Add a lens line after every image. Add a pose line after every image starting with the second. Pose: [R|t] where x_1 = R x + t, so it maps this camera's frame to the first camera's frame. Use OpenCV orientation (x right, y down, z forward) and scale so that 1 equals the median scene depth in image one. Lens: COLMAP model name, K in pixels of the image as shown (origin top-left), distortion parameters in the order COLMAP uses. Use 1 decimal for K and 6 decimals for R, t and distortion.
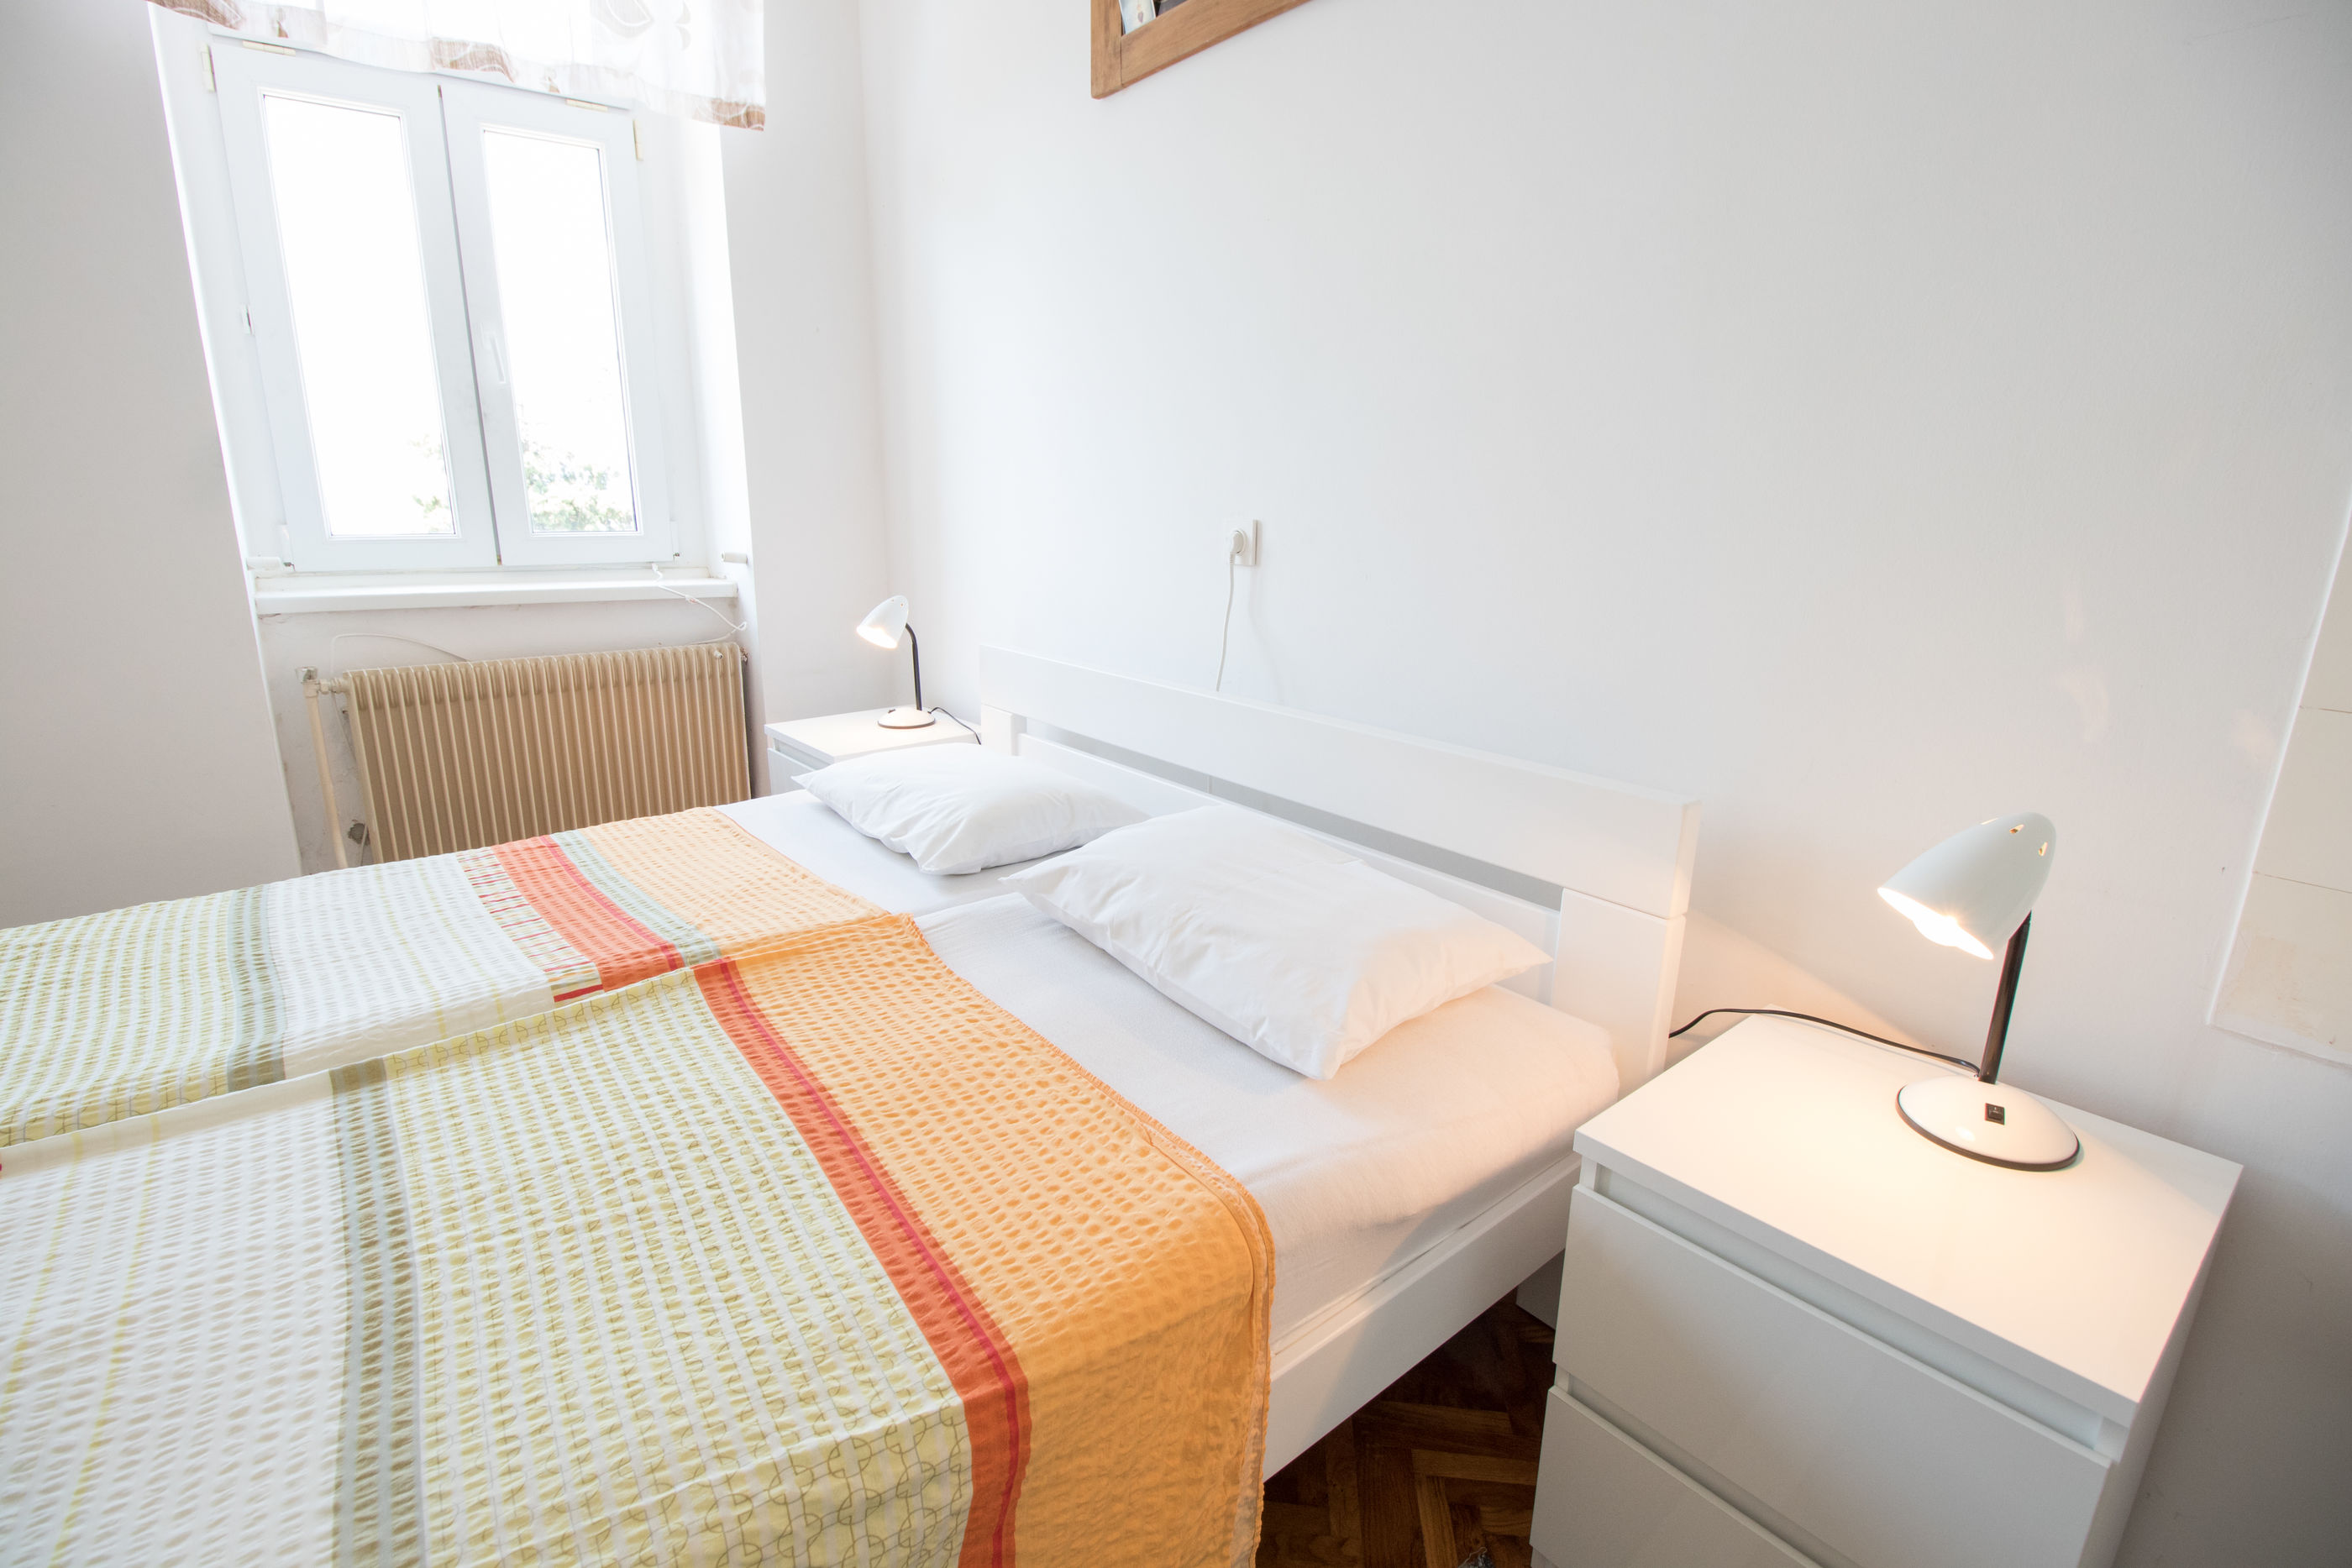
lens RADIAL K [[1096.8, 0, 1173.3], [0, 1096.8, 782.7], [0, 0, 1]] dist [-0.008418, -0.009047]
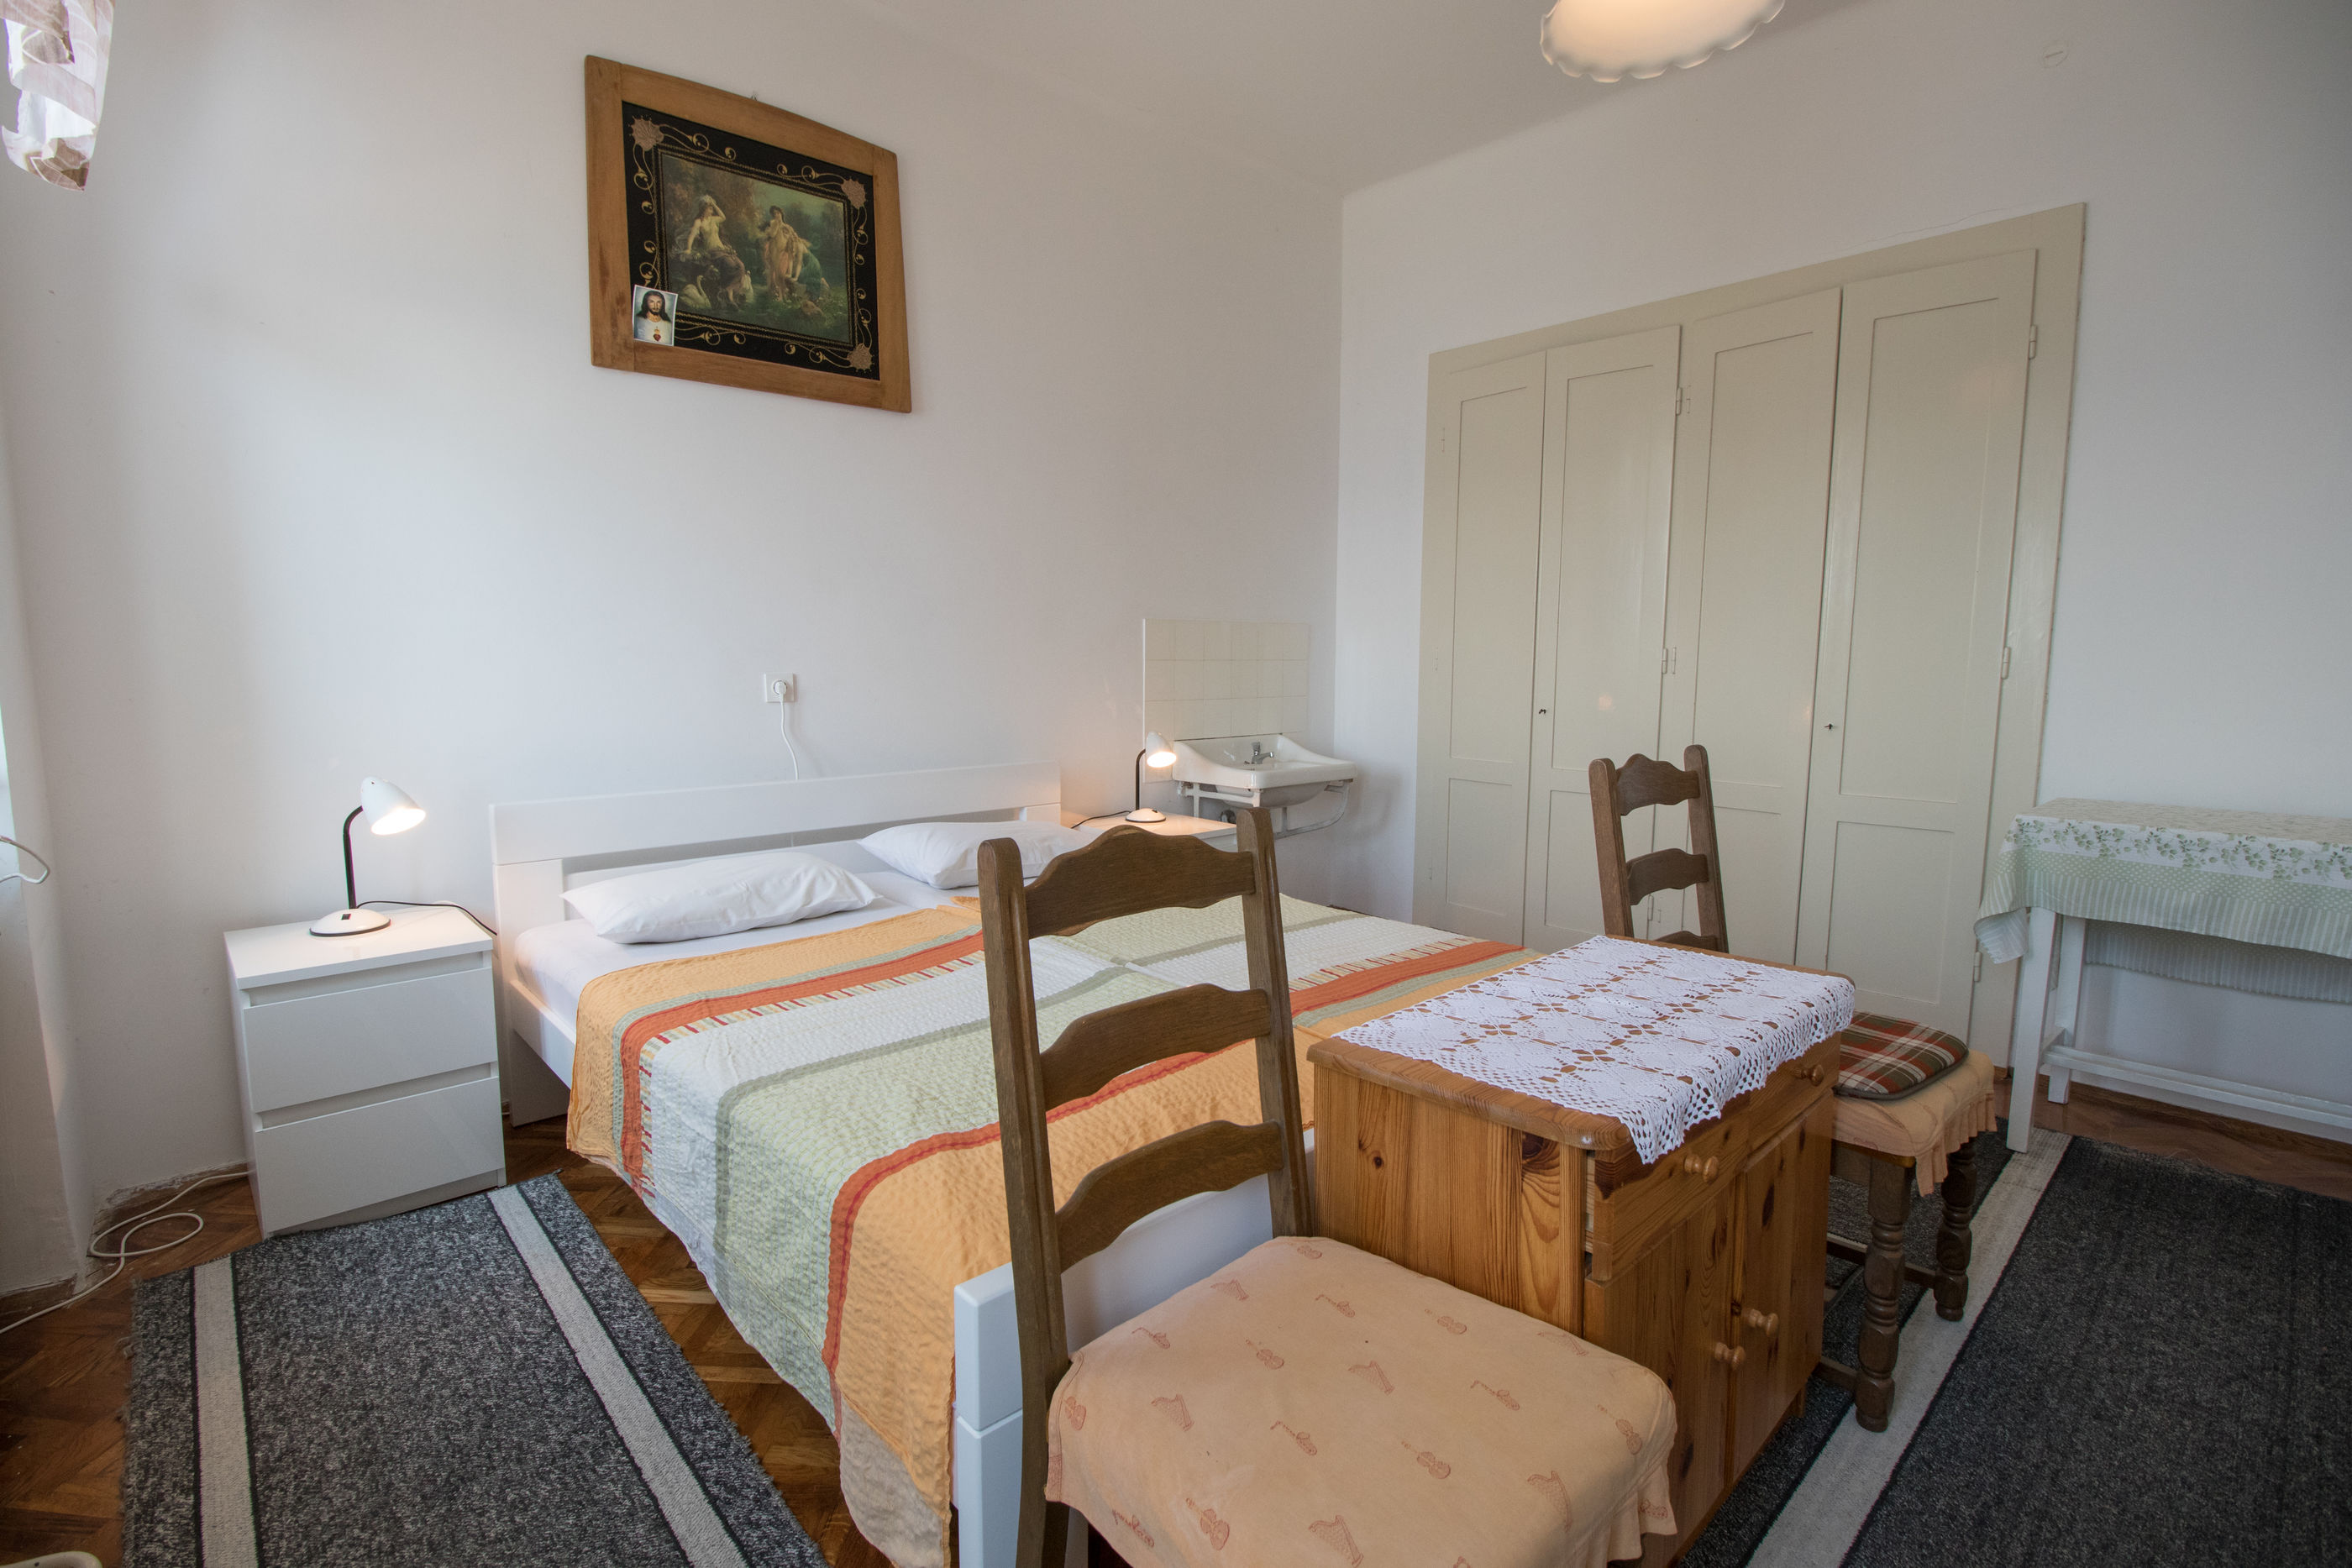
lens RADIAL K [[1096.8, 0, 1174.9], [0, 1096.8, 780.1], [0, 0, 1]] dist [-0.008418, -0.009047]
pose [[-0.076003, -0.128000, 0.988858, -1.569588], [0.252785, 0.956854, 0.143286, -0.174658], [-0.964533, 0.260858, -0.040367, 0.545431]]
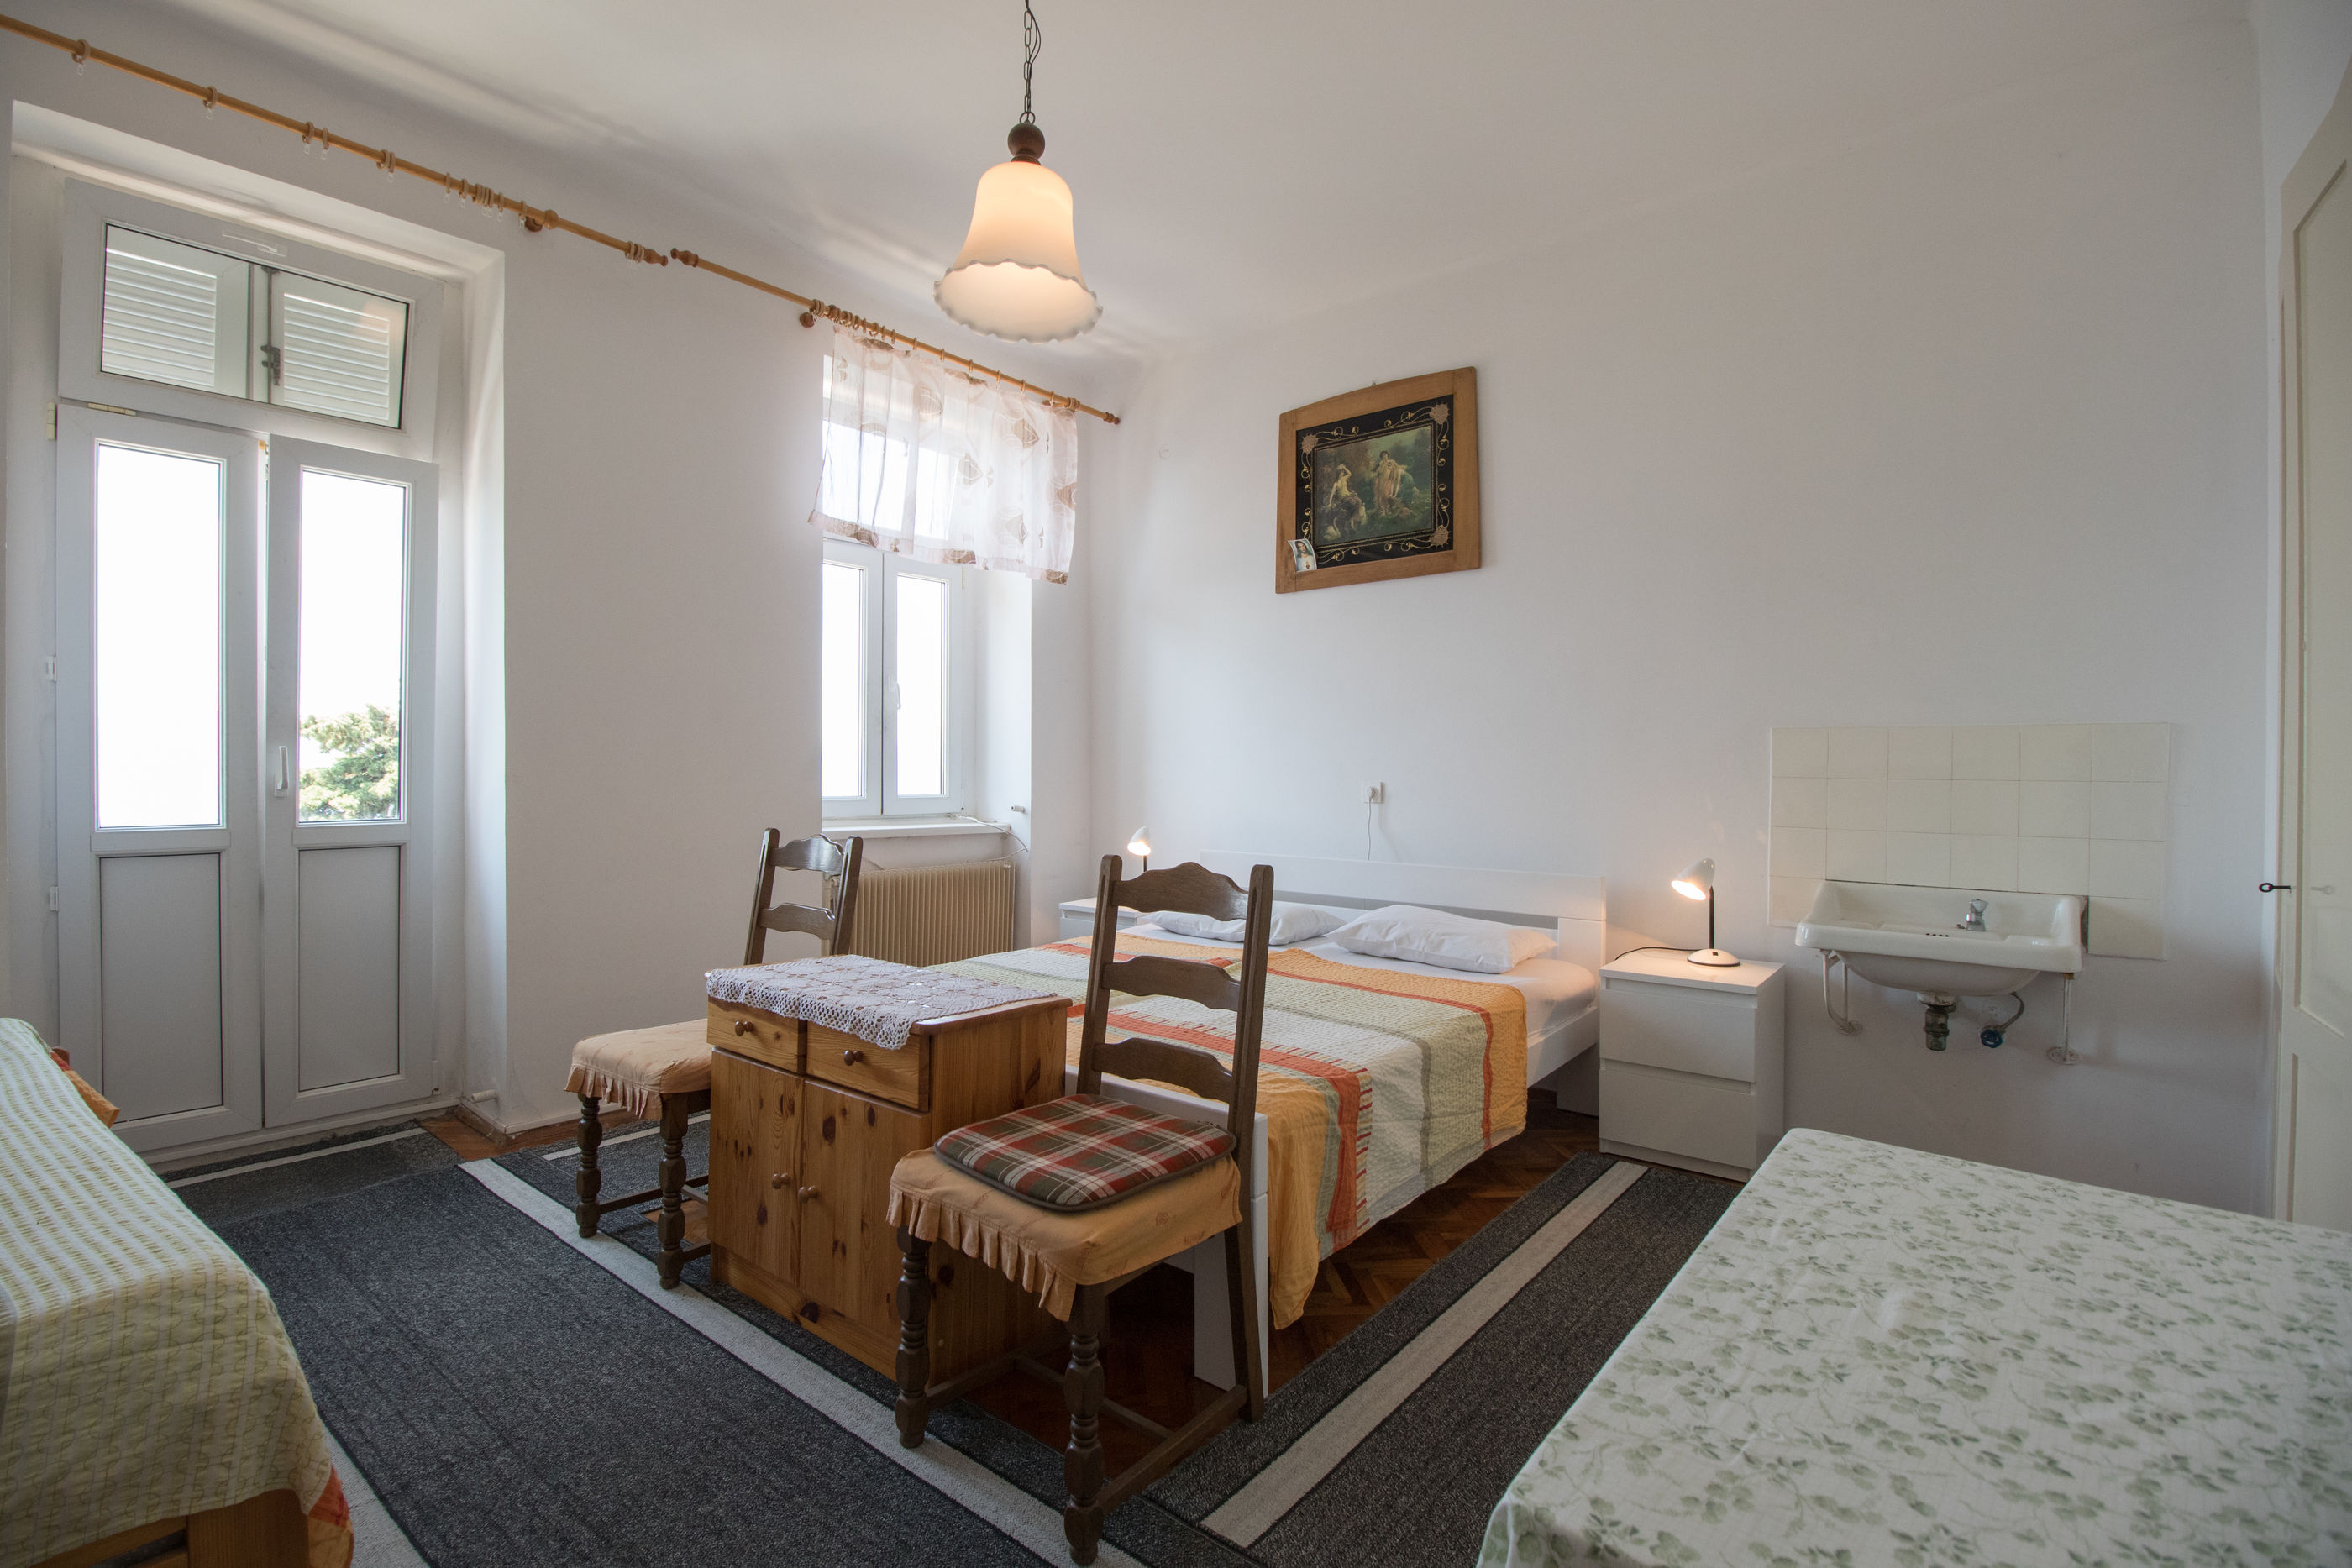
lens RADIAL K [[1096.8, 0, 1176.9], [0, 1096.8, 771.5], [0, 0, 1]] dist [-0.008418, -0.009047]
pose [[0.976110, -0.008484, 0.217112, -0.785552], [0.062564, 0.967891, -0.243460, 0.243350], [-0.208075, 0.251227, 0.945299, -0.978215]]
